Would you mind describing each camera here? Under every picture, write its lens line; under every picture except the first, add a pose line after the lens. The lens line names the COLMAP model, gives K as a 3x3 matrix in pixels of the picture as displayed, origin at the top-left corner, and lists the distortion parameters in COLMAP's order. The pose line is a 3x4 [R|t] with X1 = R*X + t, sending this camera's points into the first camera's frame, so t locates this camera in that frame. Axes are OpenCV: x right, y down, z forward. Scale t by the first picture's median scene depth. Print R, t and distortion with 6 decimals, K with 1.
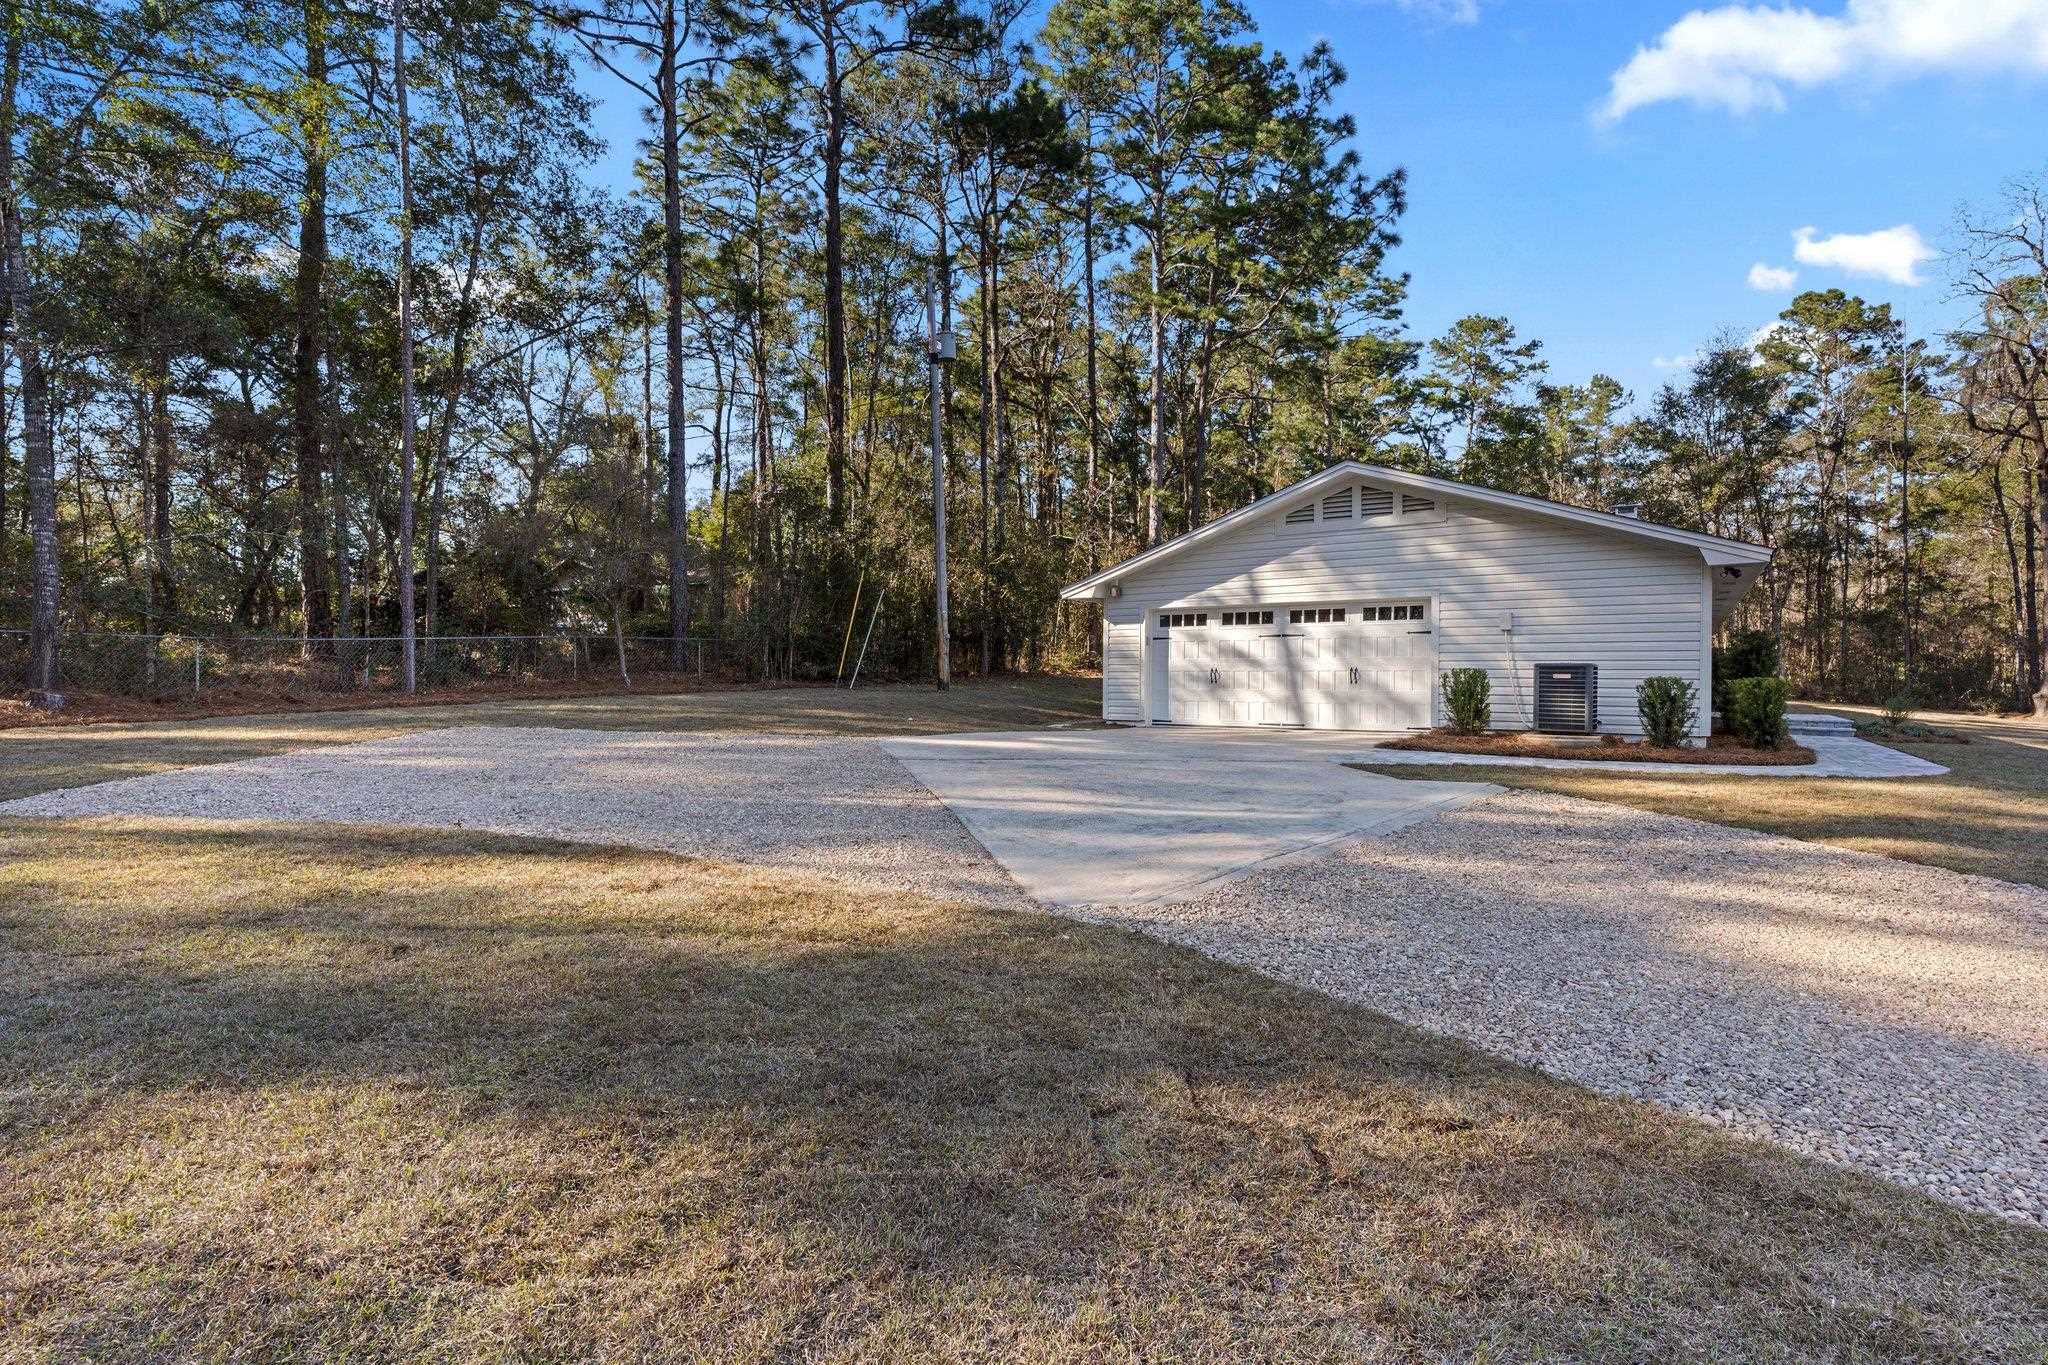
lens RADIAL K [[982.8, 0, 1024.0], [0, 982.8, 682.5], [0, 0, 1]] dist [-0.002916, -0.001410]
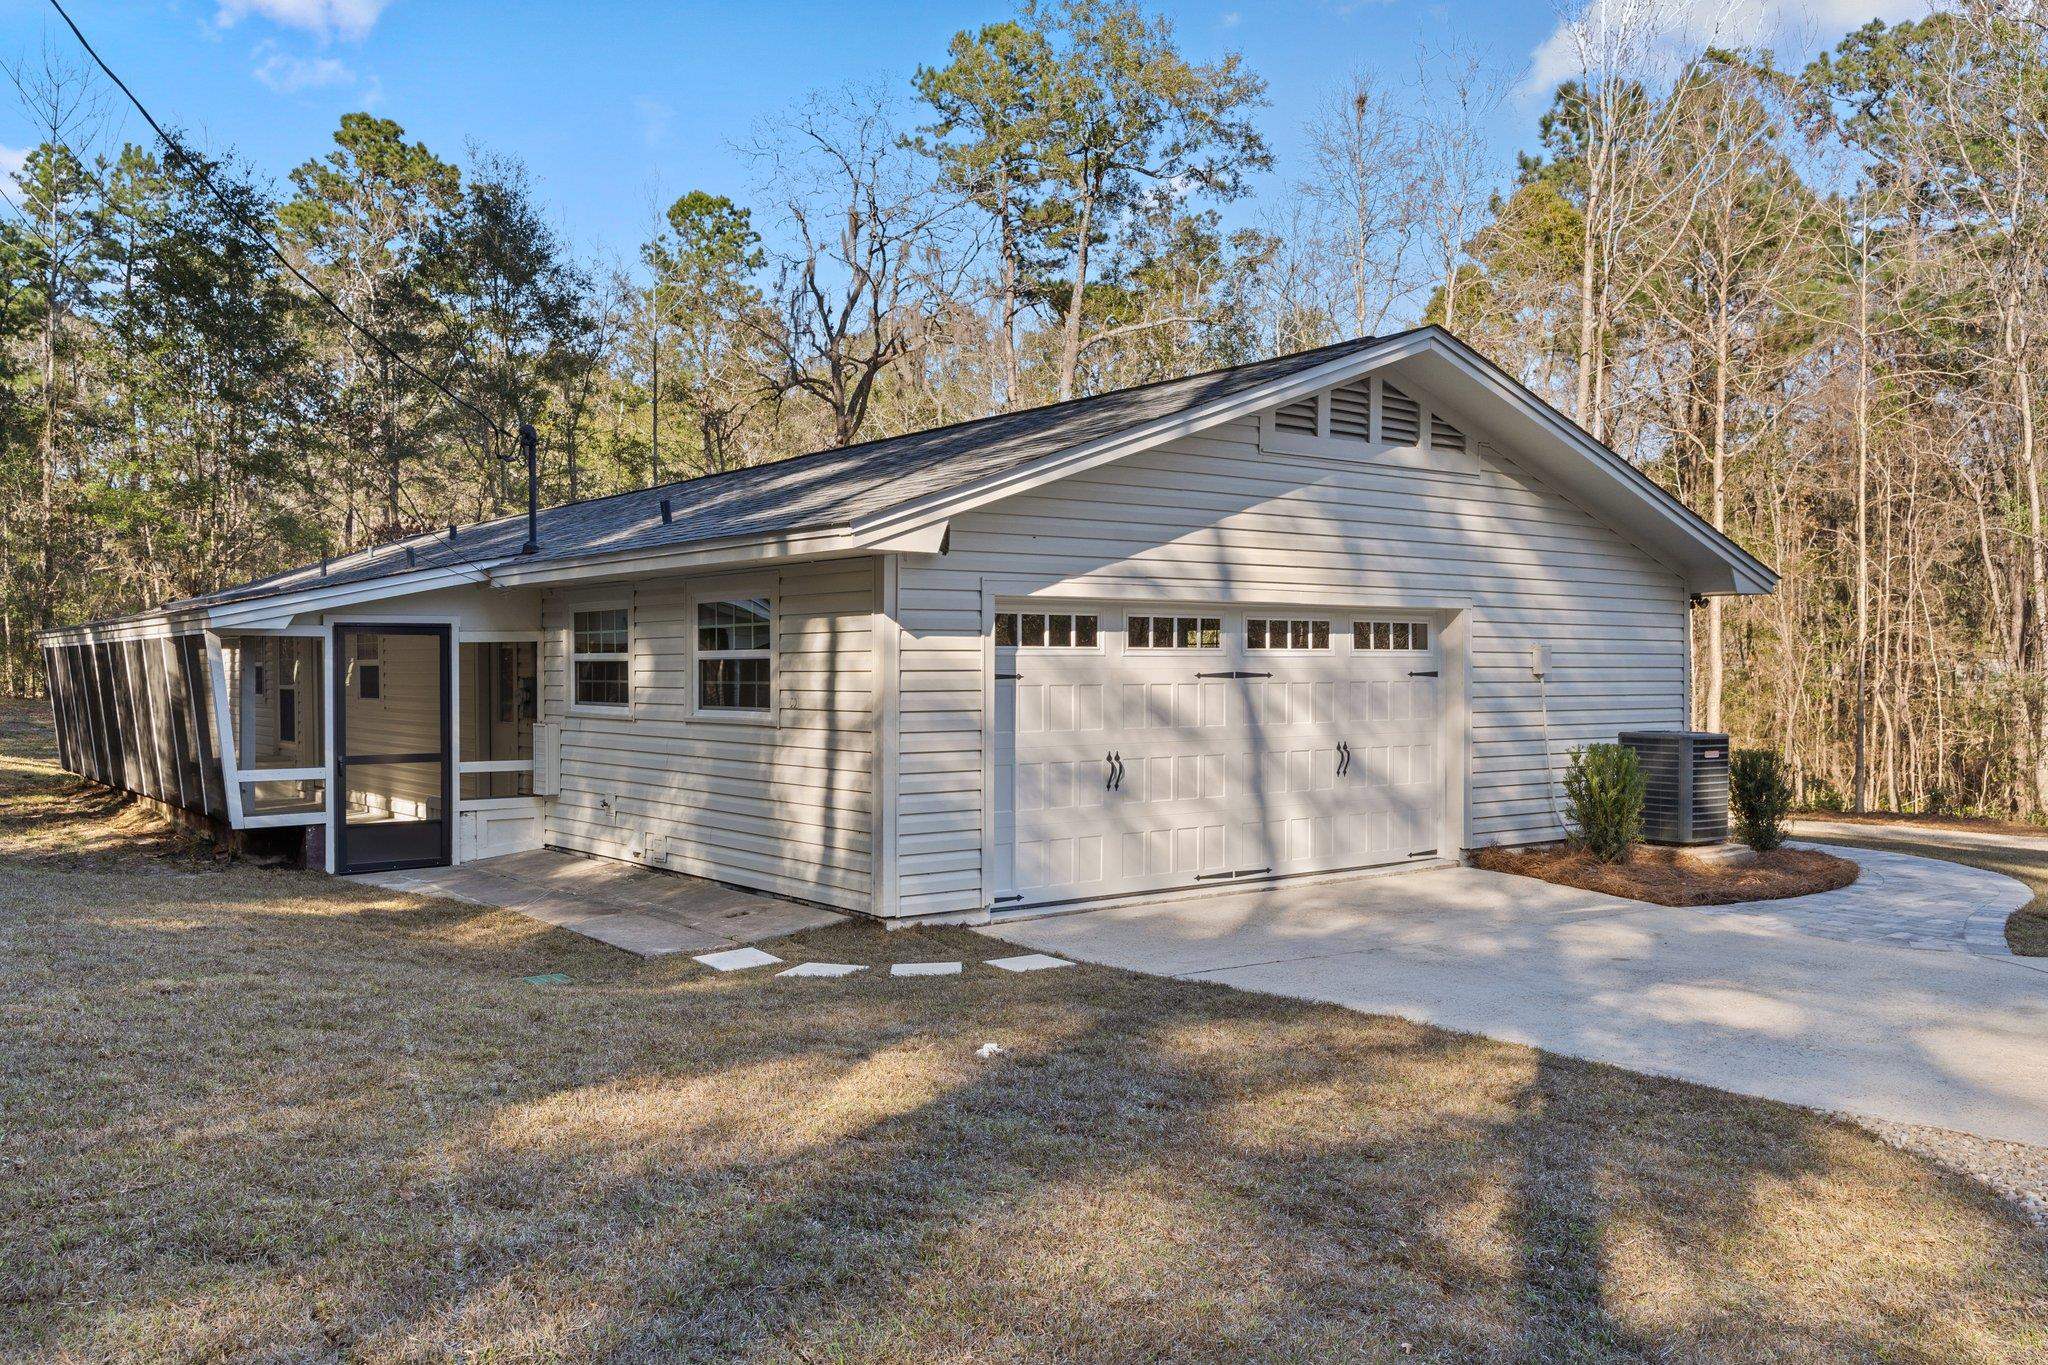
lens RADIAL K [[1598.8, 0, 1024.0], [0, 1598.8, 682.5], [0, 0, 1]] dist [-0.000080, -0.000093]
pose [[0.424262, 0.011006, 0.905473, -0.444841], [0.021907, 0.999509, -0.022414, -0.029897], [-0.905275, 0.029345, 0.423812, 0.781805]]
